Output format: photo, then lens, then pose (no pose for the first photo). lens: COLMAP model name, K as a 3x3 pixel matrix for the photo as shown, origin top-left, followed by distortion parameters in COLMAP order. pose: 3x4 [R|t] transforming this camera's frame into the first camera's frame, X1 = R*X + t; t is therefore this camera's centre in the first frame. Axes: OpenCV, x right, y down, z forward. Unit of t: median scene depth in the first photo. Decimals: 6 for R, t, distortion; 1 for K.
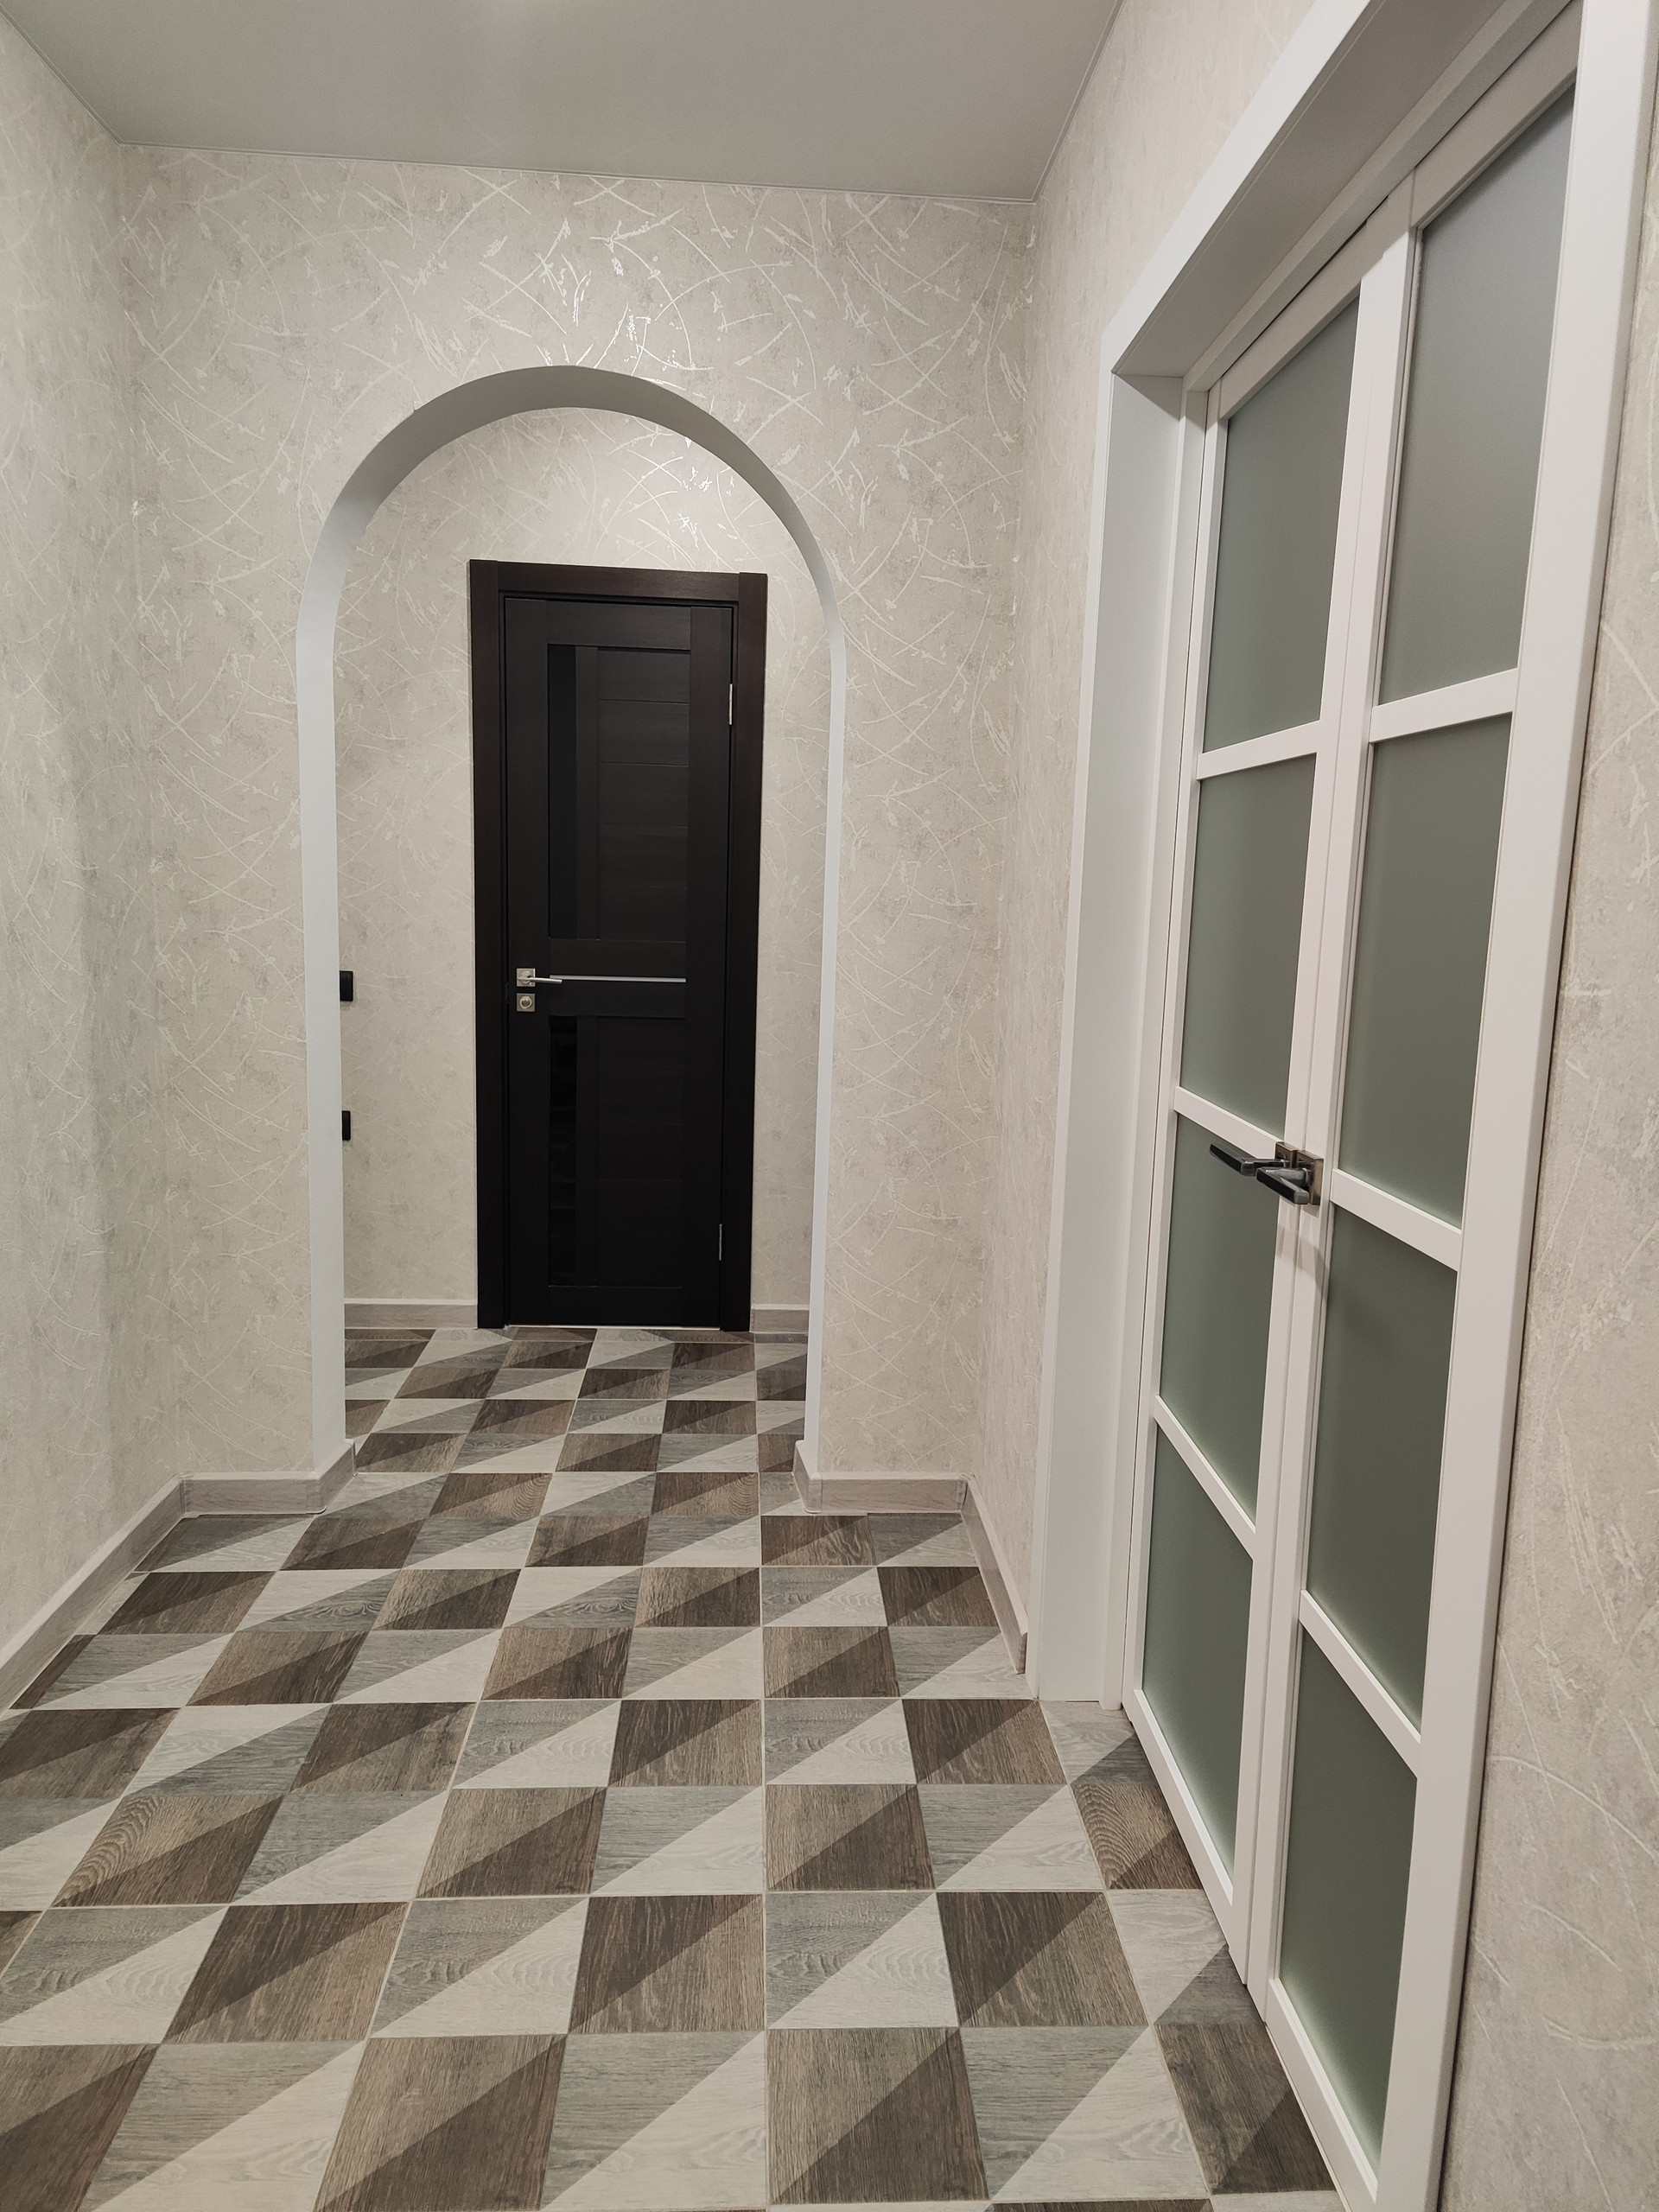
lens RADIAL K [[1469.9, 0, 831.2], [0, 1469.9, 1106.7], [0, 0, 1]] dist [0.036859, -0.008362]
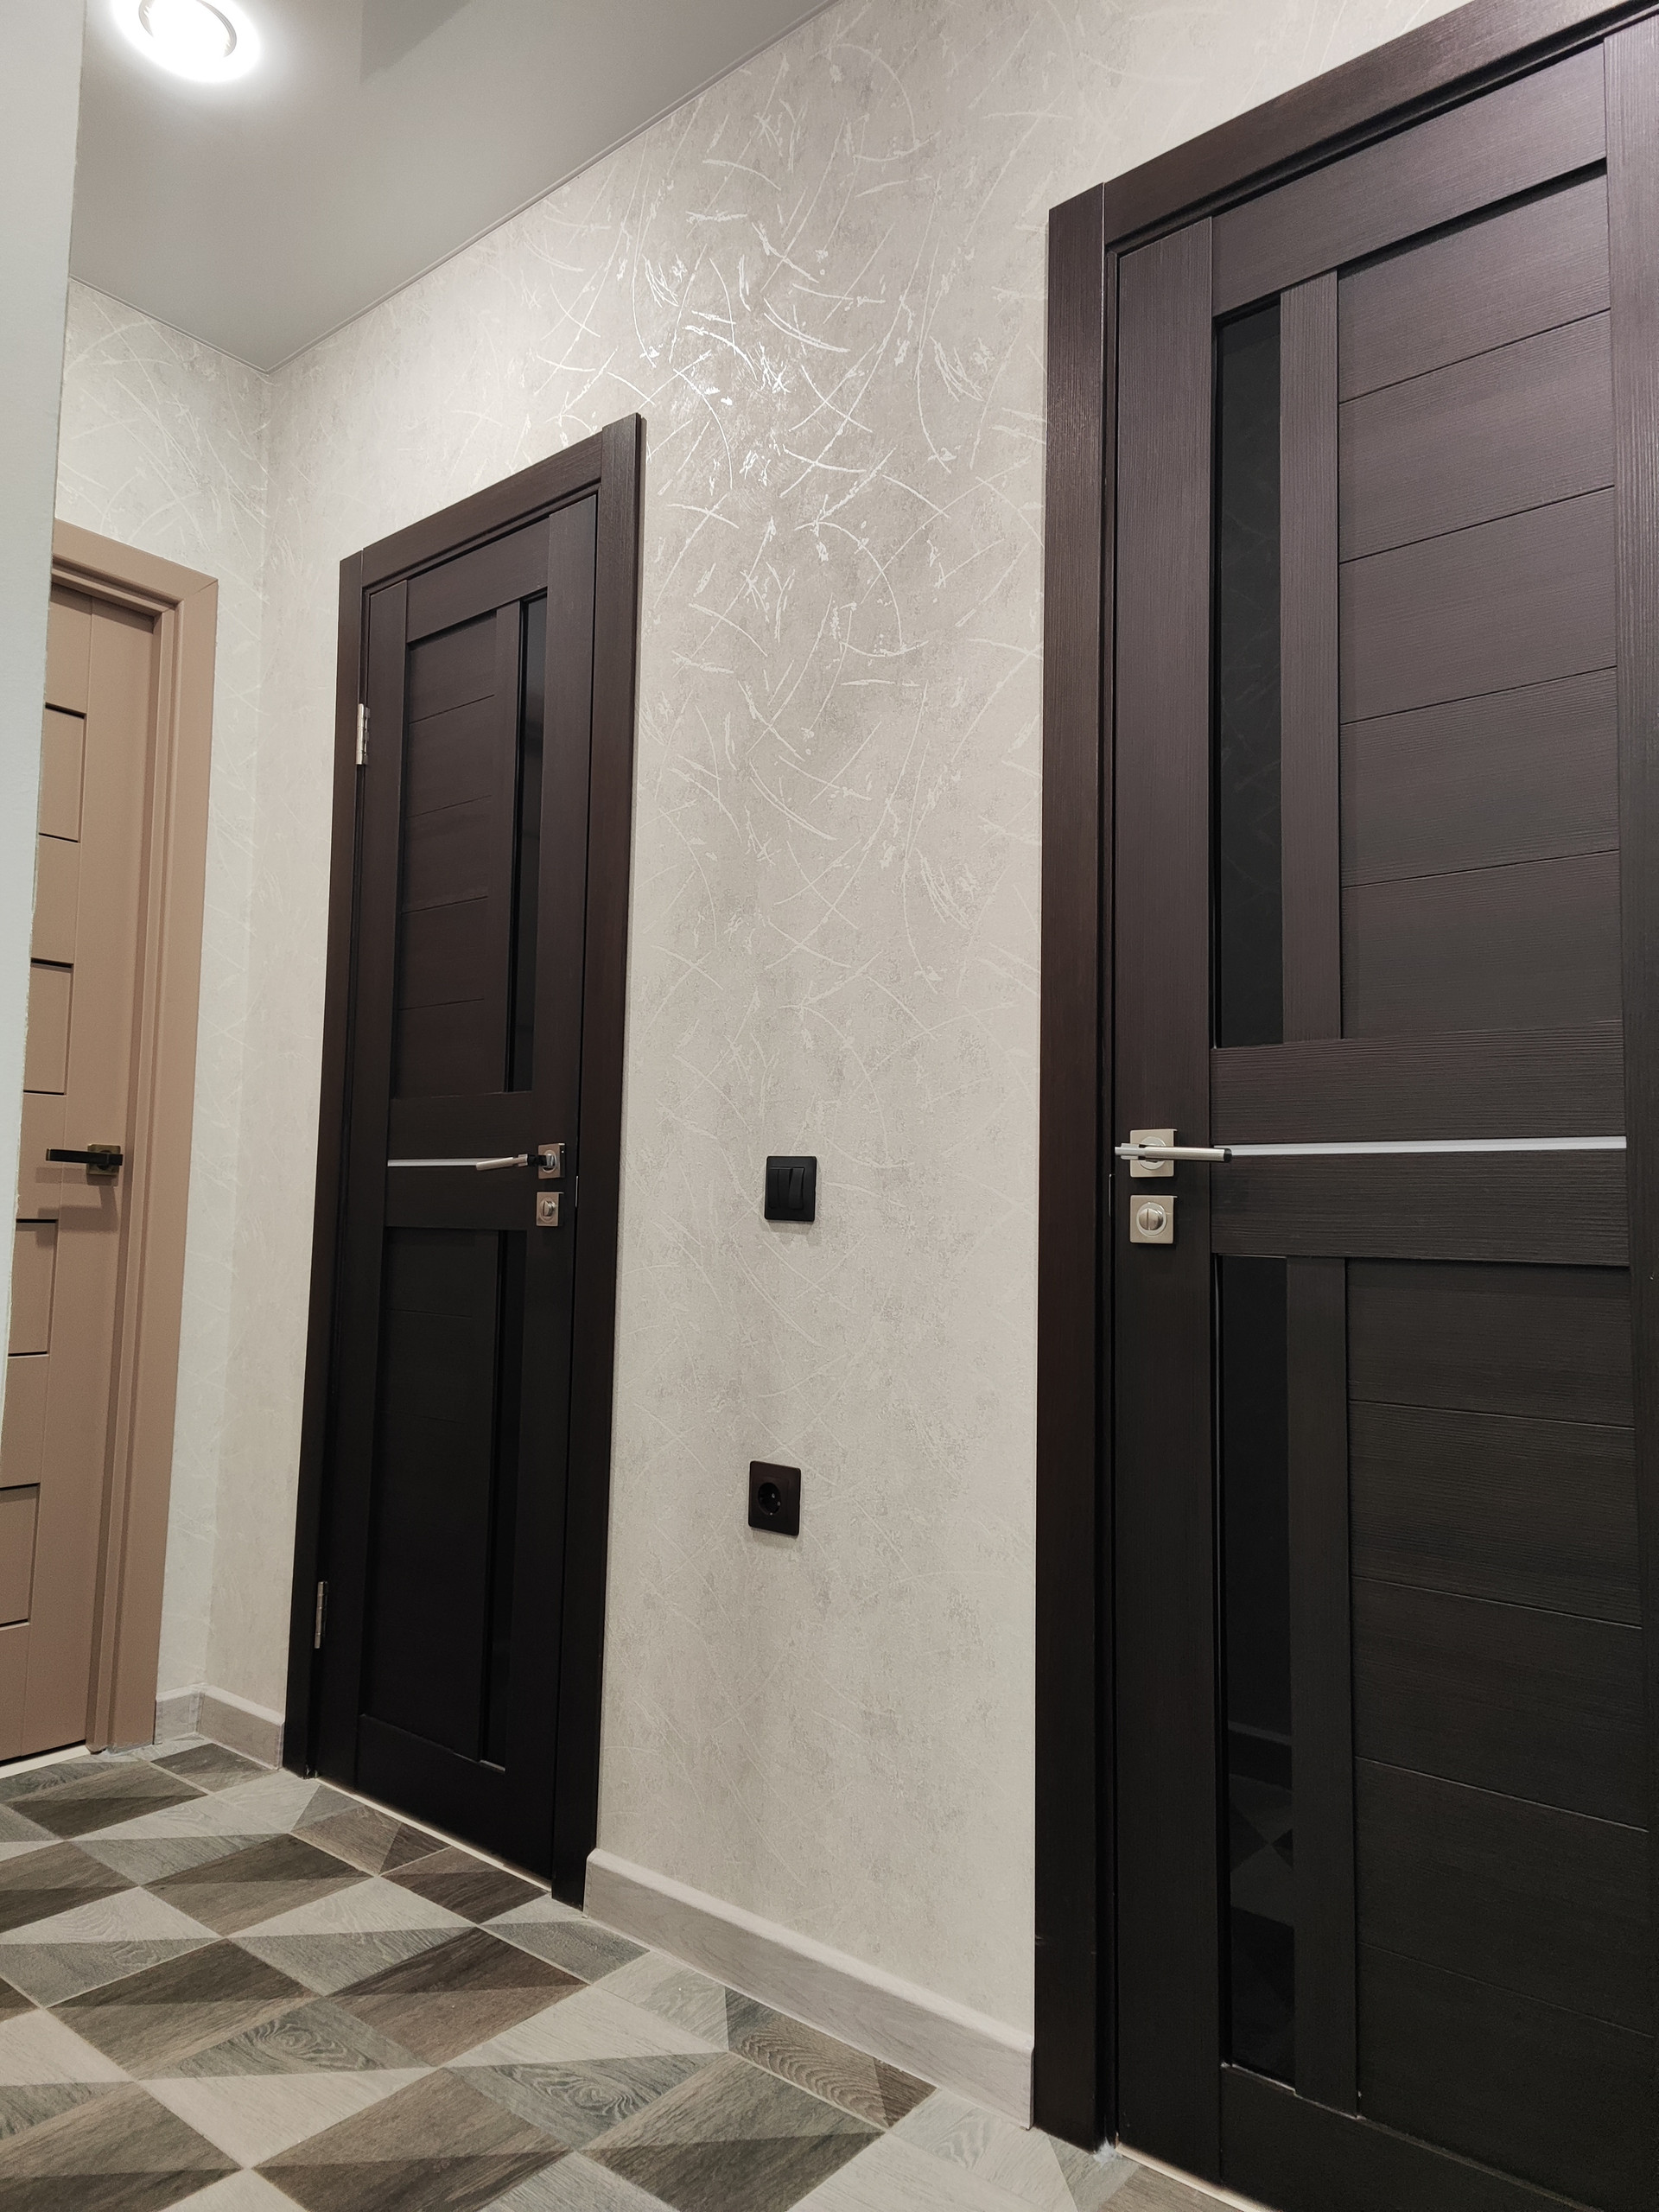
lens RADIAL K [[1469.9, 0, 826.3], [0, 1469.9, 1106.2], [0, 0, 1]] dist [0.036859, -0.008362]
pose [[0.744738, -0.067344, -0.663950, -0.017437], [-0.096049, 0.973721, -0.206500, -0.013127], [0.660409, 0.217561, 0.718698, 0.668577]]
